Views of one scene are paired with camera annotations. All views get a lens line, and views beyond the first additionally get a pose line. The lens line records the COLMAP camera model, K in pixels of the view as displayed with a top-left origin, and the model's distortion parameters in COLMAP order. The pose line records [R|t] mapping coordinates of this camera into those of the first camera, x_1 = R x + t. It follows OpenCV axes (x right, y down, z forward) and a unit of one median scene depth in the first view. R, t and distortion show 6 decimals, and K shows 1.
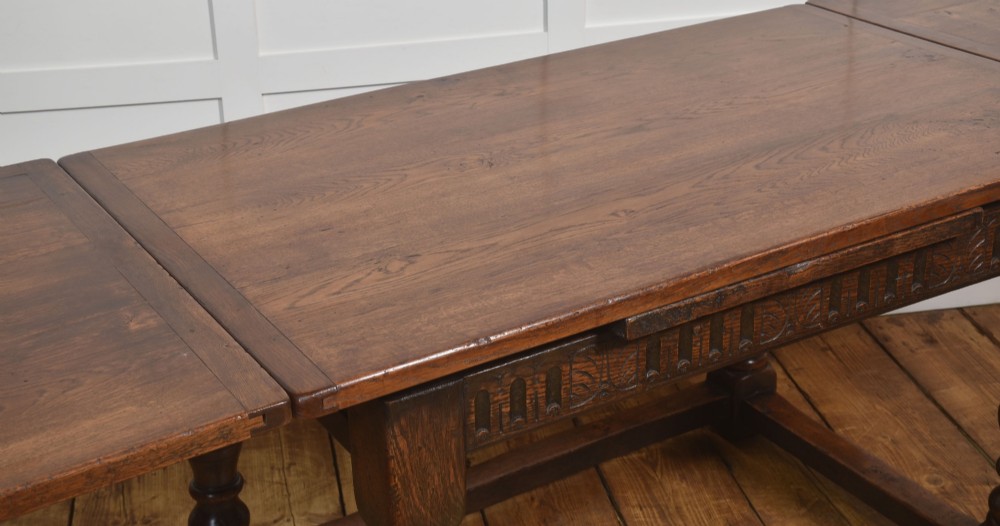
lens RADIAL K [[1509.6, 0, 499.3], [0, 1509.6, 204.1], [0, 0, 1]] dist [0.100035, 1.049926]
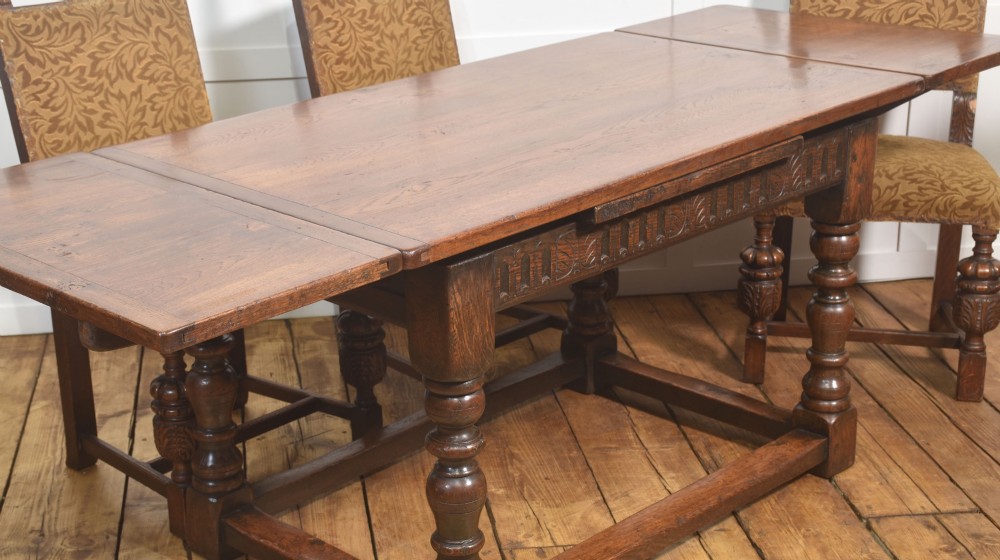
lens RADIAL K [[1649.3, 0, 500.0], [0, 1649.3, 280.0], [0, 0, 1]] dist [0.299627, -0.017140]
pose [[0.969025, -0.080859, 0.233350, -0.333955], [0.095558, 0.994045, -0.052371, 0.198412], [-0.227725, 0.073047, 0.970982, -0.414307]]
